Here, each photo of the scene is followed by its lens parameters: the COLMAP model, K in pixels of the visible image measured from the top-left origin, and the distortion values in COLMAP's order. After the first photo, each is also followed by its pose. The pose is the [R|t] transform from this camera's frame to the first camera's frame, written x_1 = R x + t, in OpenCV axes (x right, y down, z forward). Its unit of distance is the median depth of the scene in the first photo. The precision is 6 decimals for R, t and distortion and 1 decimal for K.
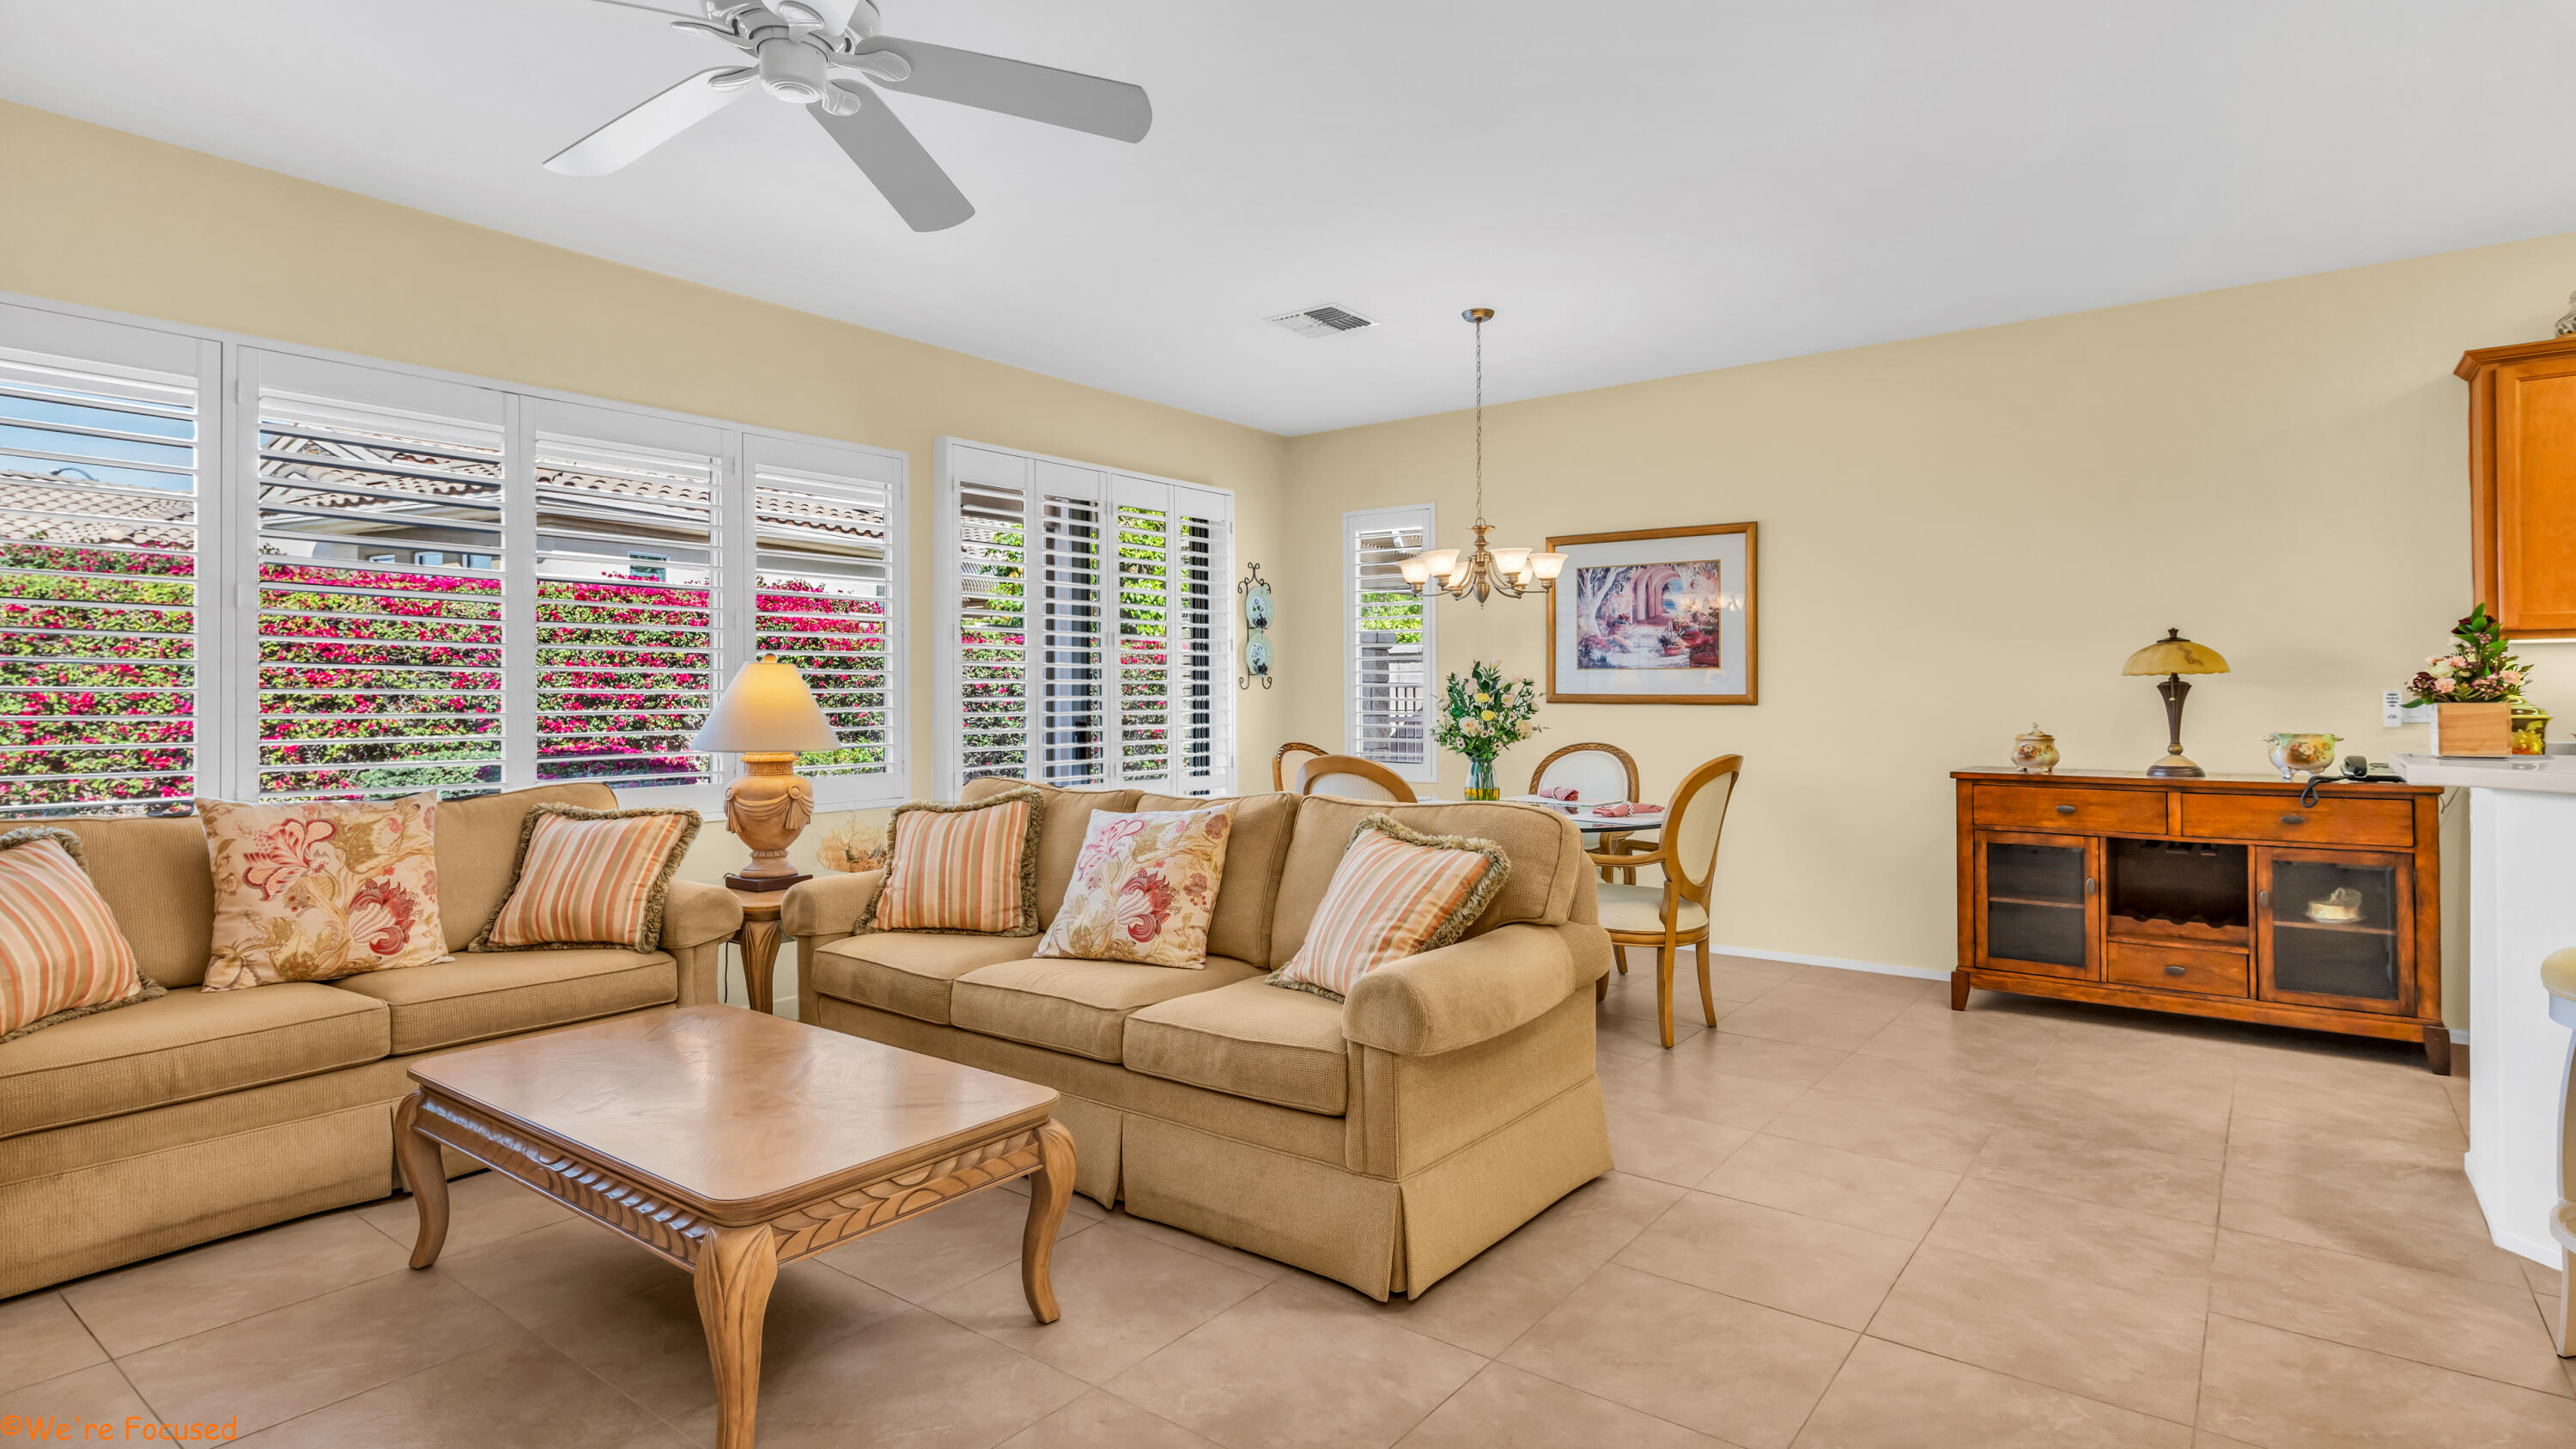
lens RADIAL K [[1264.3, 0, 1295.1], [0, 1264.3, 689.6], [0, 0, 1]] dist [-0.002665, -0.000498]
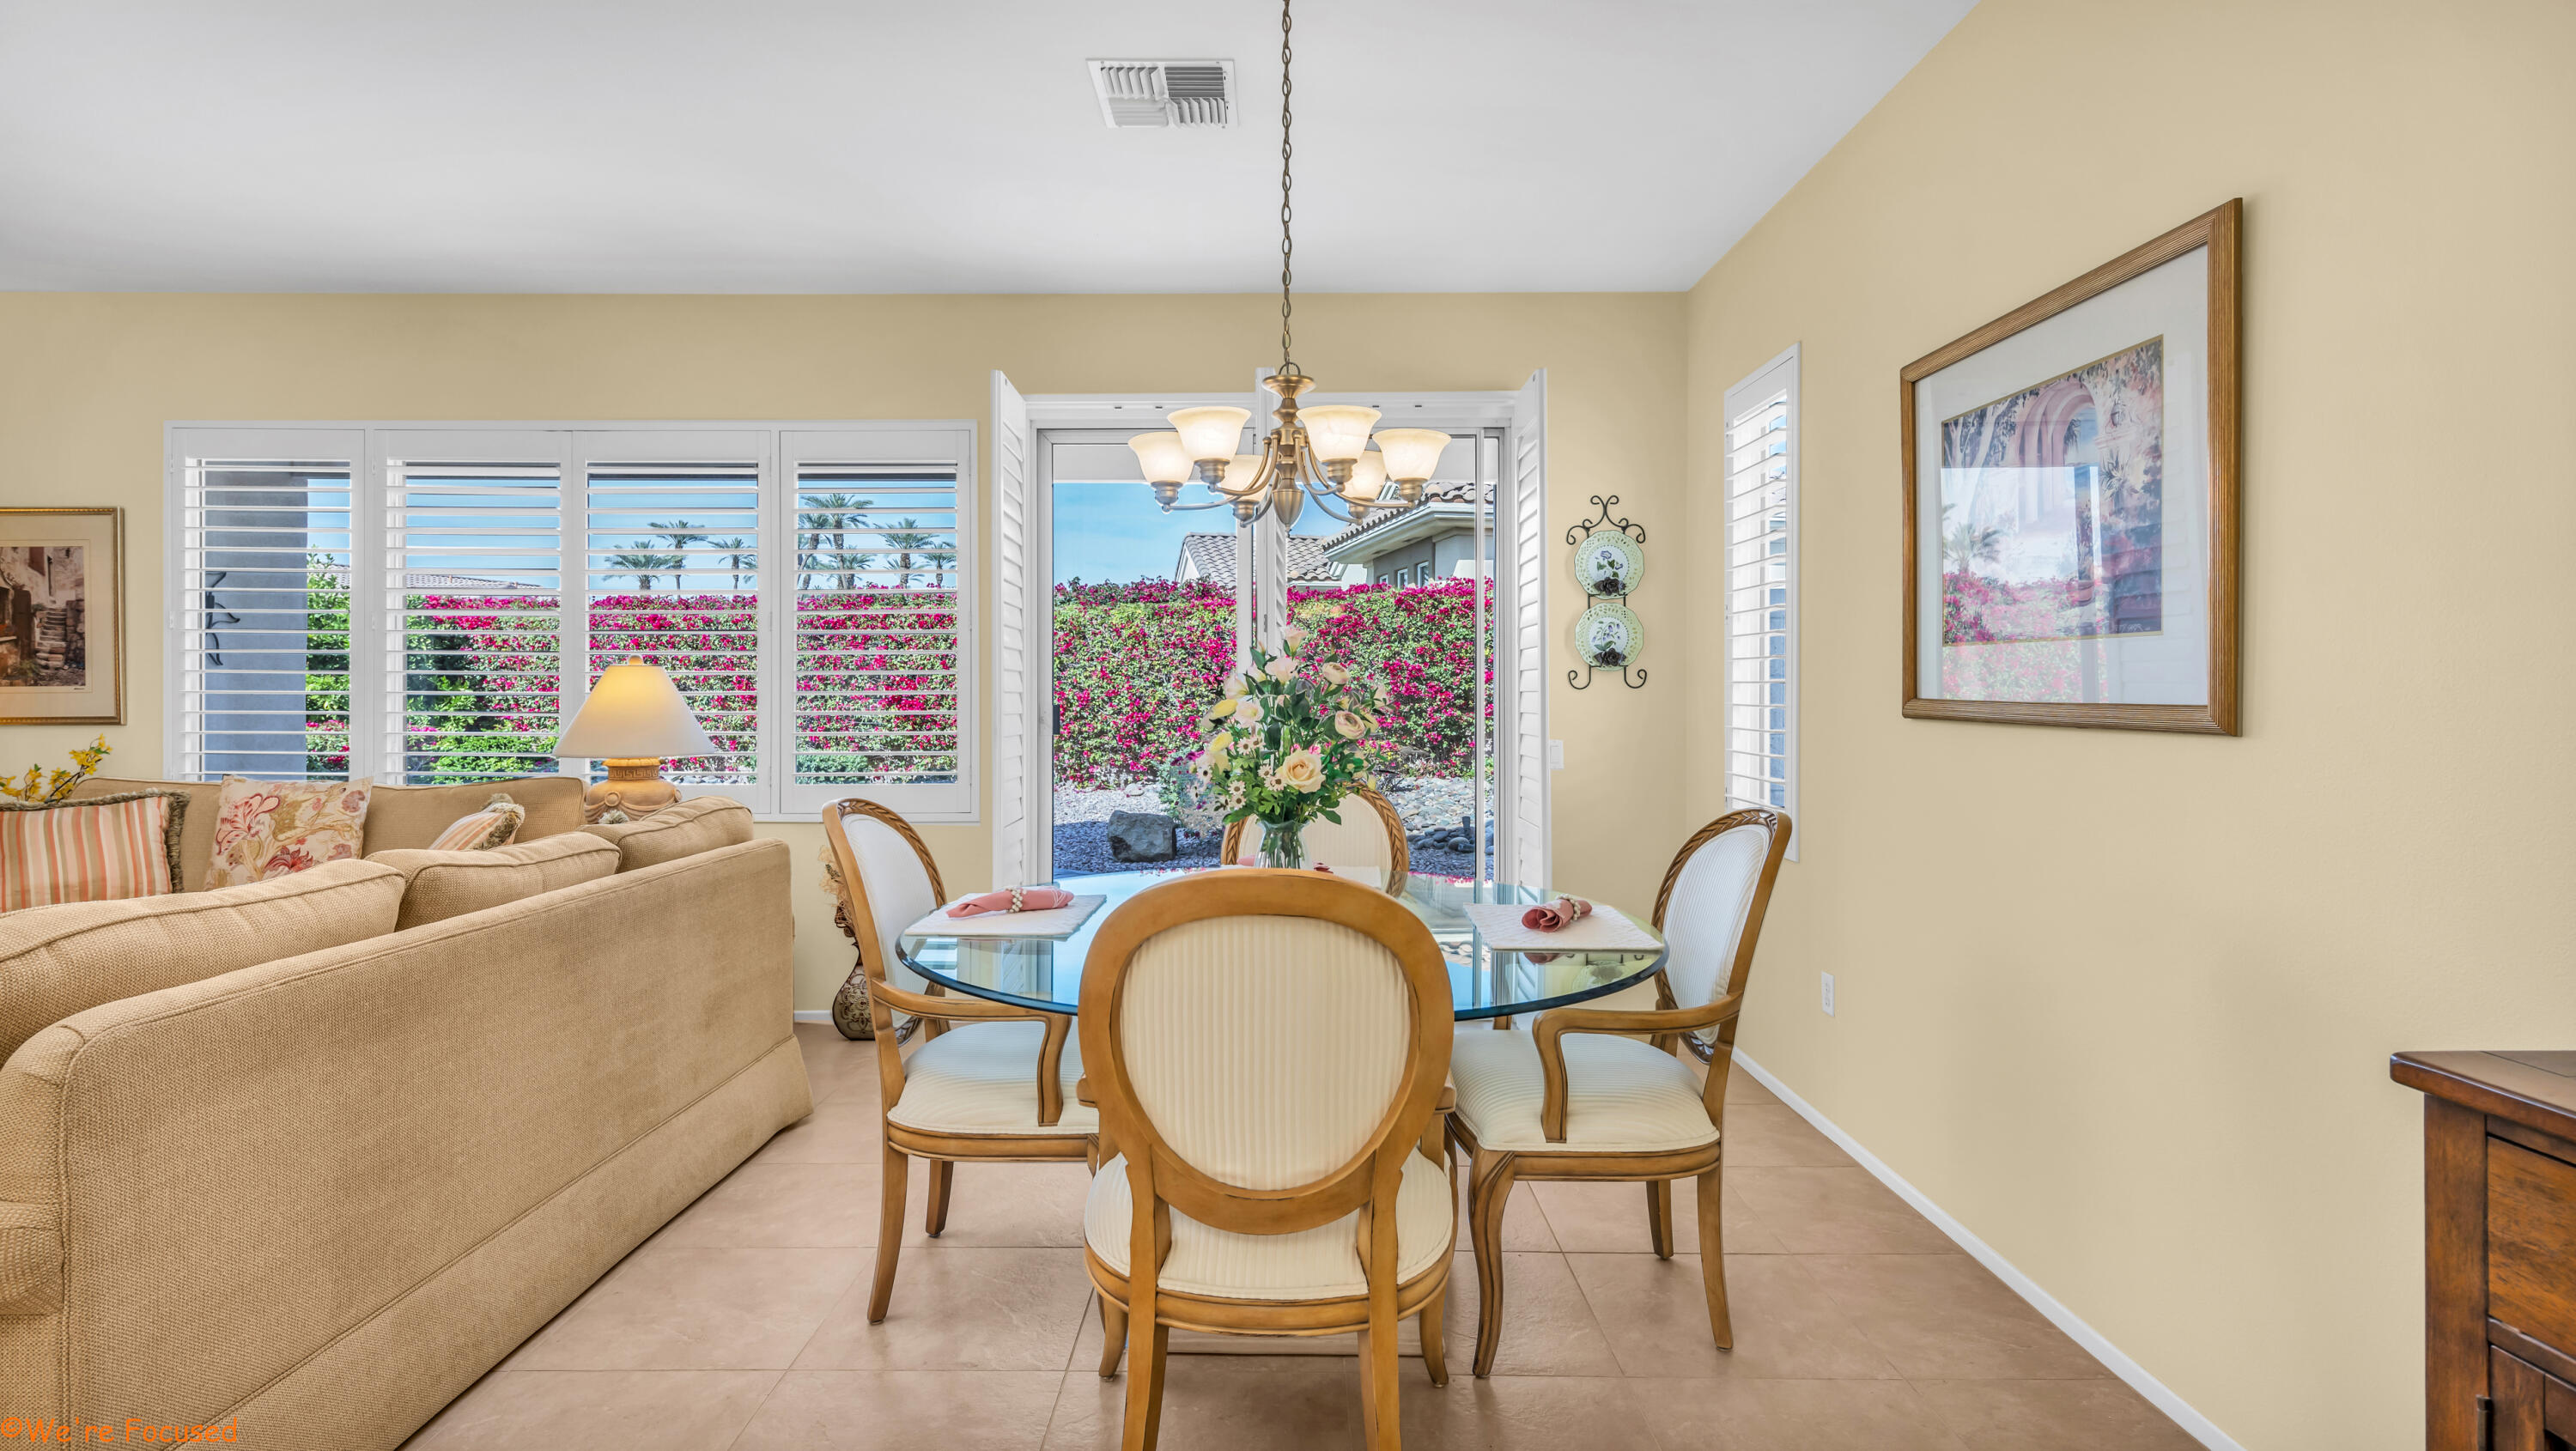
lens RADIAL K [[1264.0, 0, 1295.1], [0, 1264.0, 690.6], [0, 0, 1]] dist [-0.002665, -0.000498]
pose [[0.609204, 0.000163, -0.793014, 0.558560], [0.002679, 0.999994, 0.002264, -0.001637], [0.793009, -0.003504, 0.609200, 0.679371]]
